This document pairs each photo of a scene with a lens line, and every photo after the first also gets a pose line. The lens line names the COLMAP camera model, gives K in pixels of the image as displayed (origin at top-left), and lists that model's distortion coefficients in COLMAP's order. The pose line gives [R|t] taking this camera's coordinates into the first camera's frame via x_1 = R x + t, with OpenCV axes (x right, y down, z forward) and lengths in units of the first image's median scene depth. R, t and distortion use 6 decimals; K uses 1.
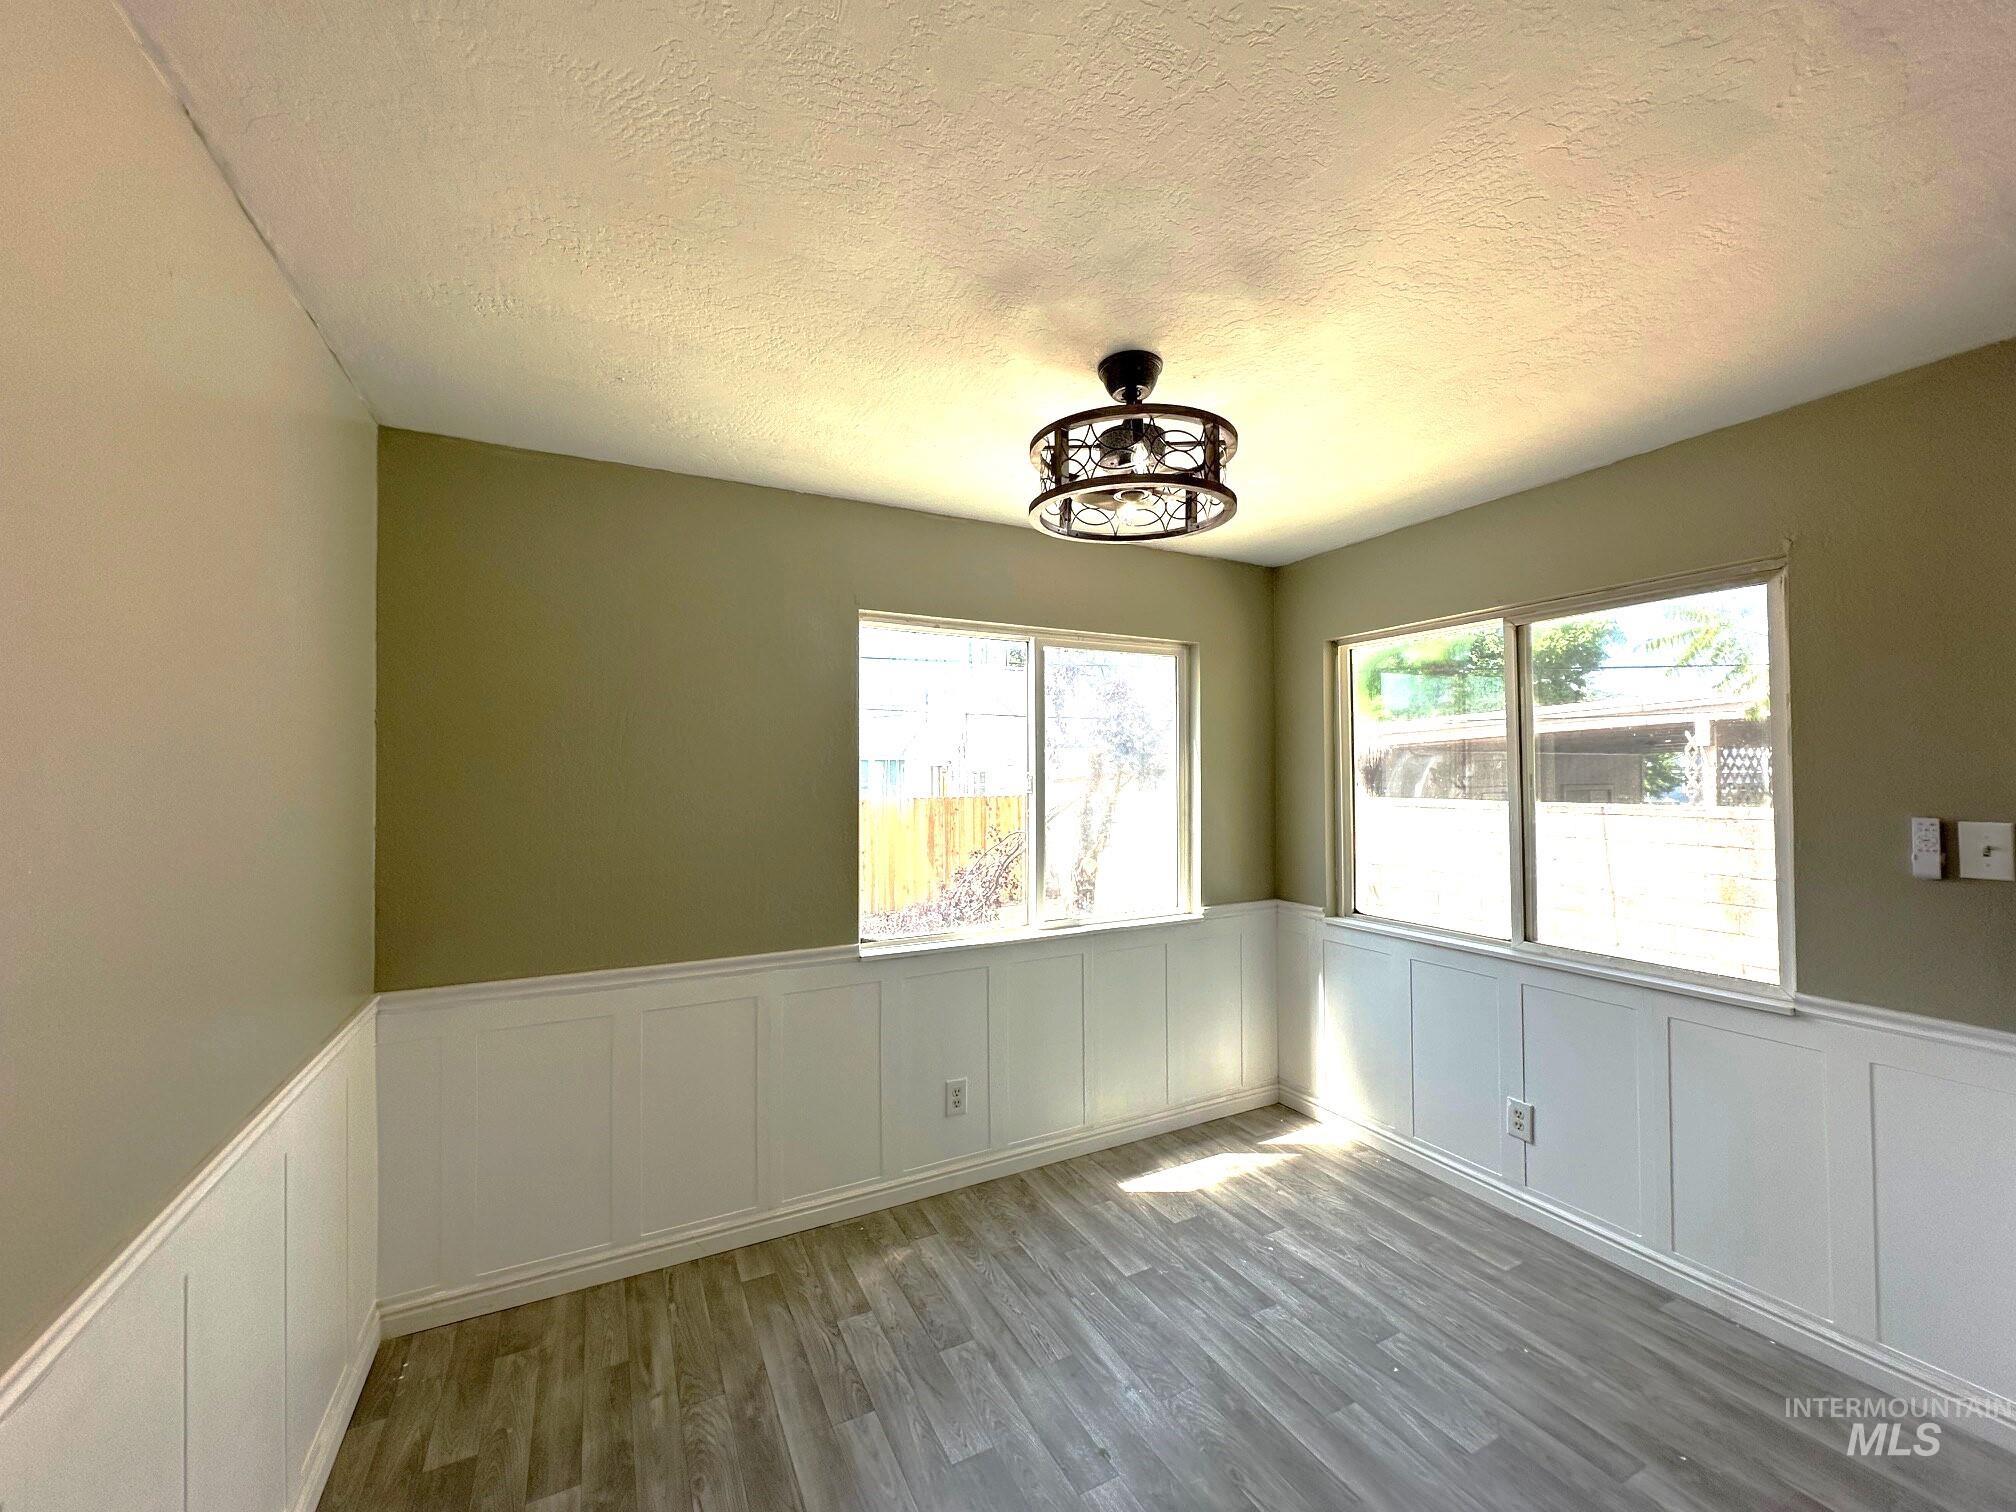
lens RADIAL K [[798.0, 0, 1015.3], [0, 798.0, 760.0], [0, 0, 1]] dist [-0.003145, -0.000336]
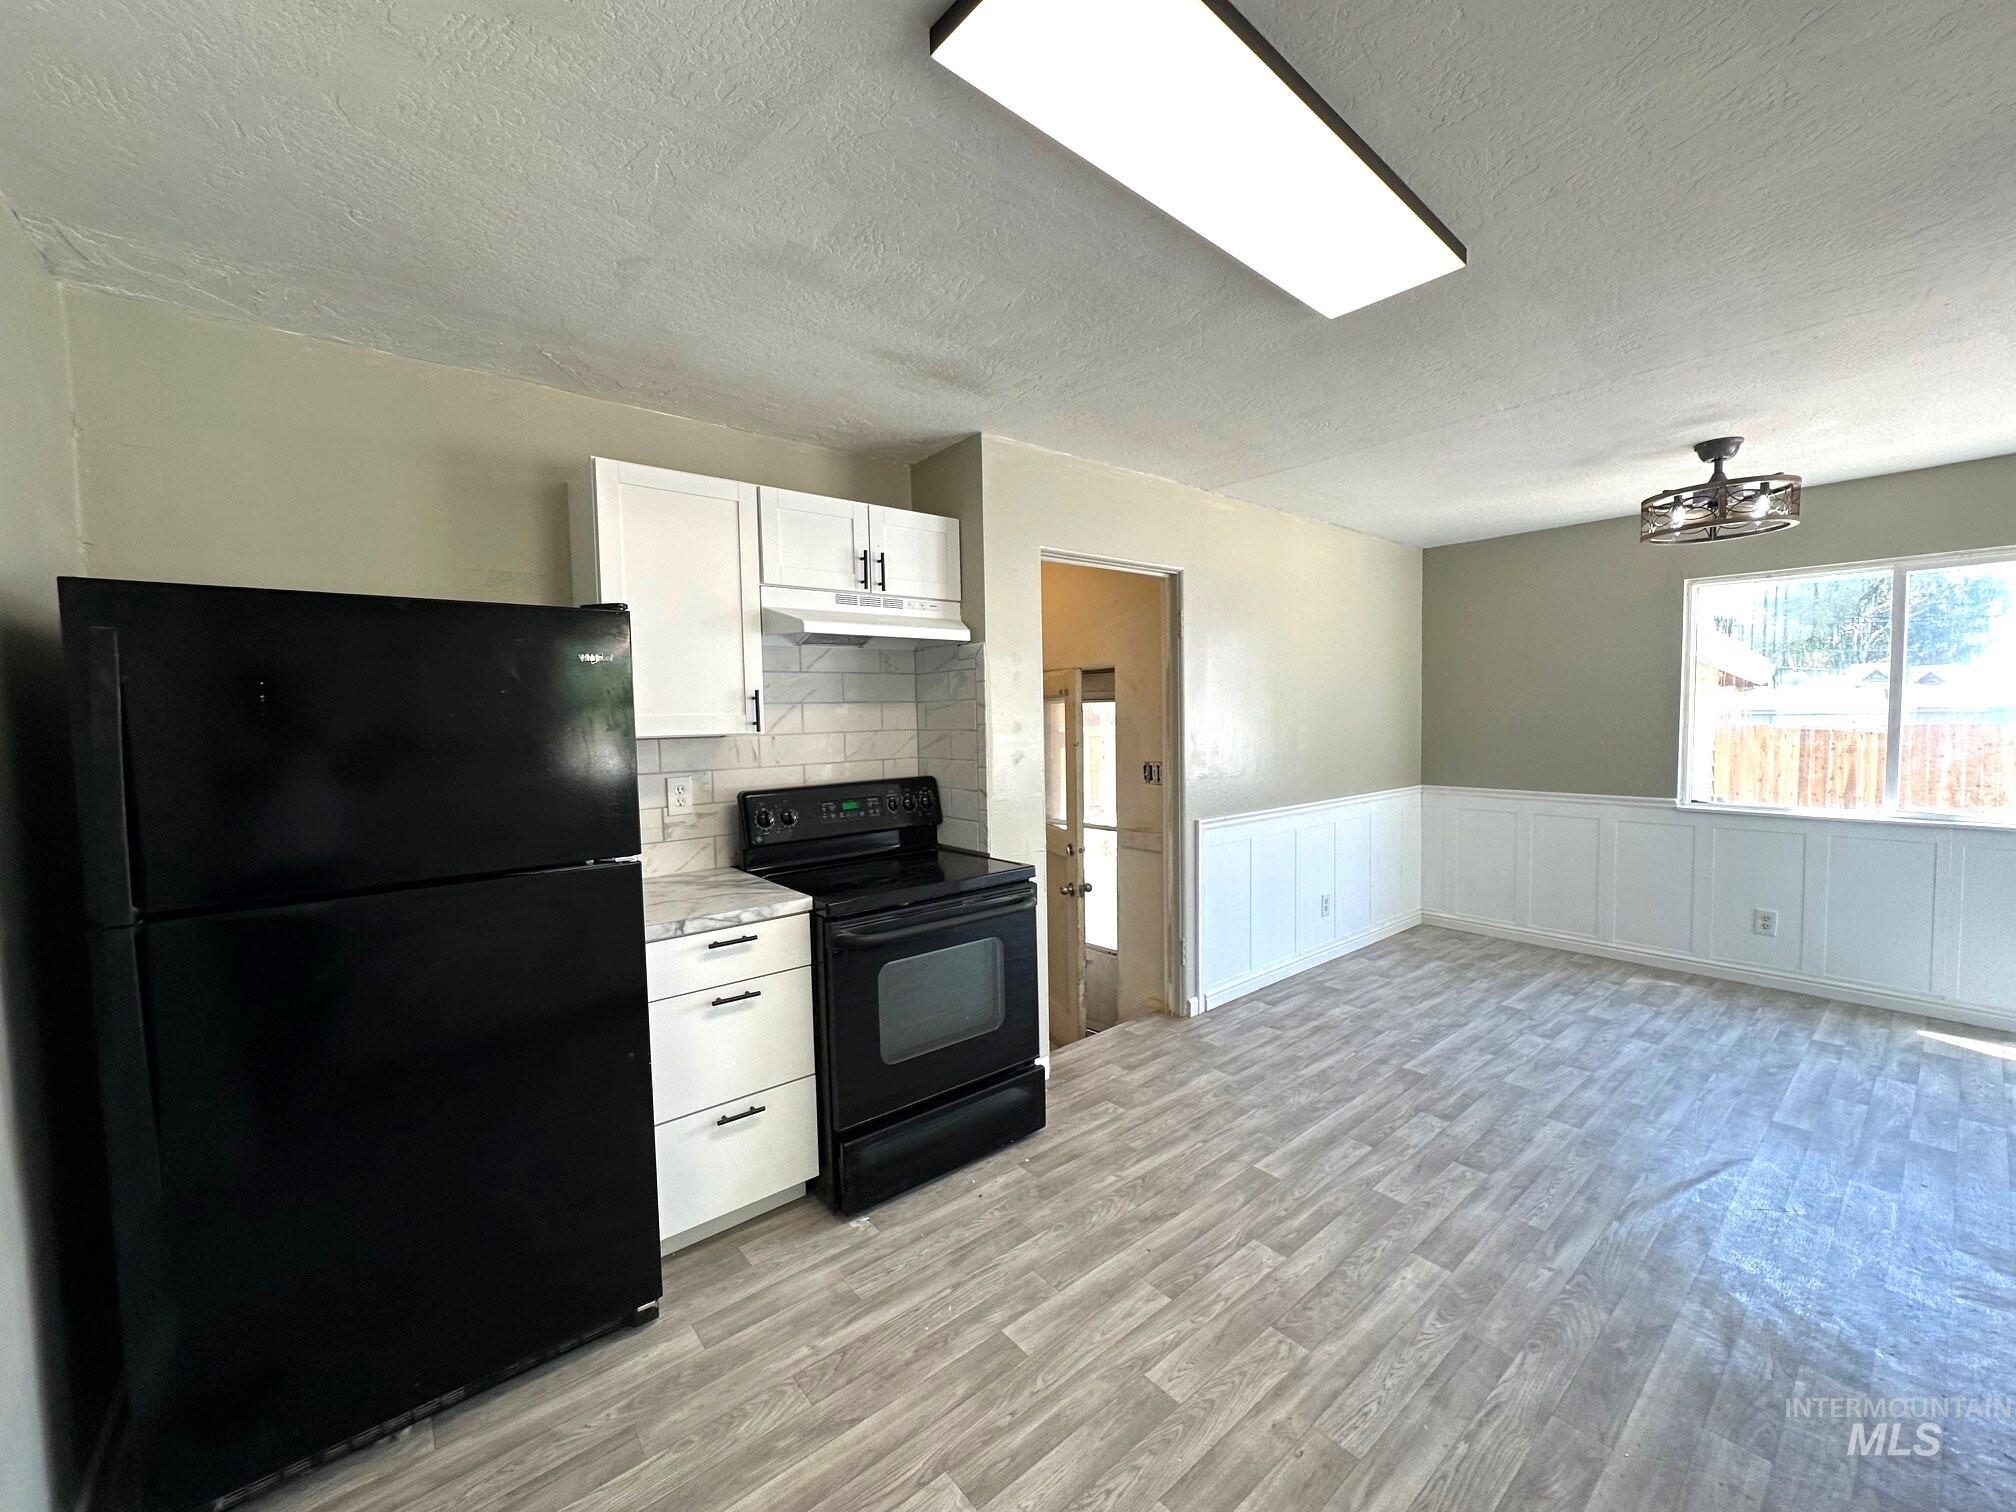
lens RADIAL K [[798.0, 0, 1015.3], [0, 798.0, 760.0], [0, 0, 1]] dist [-0.003145, -0.000336]
pose [[0.205141, 0.055839, -0.977138, 1.146488], [0.029896, 0.997548, 0.063281, 0.021858], [0.978276, -0.042194, 0.202969, -0.619420]]
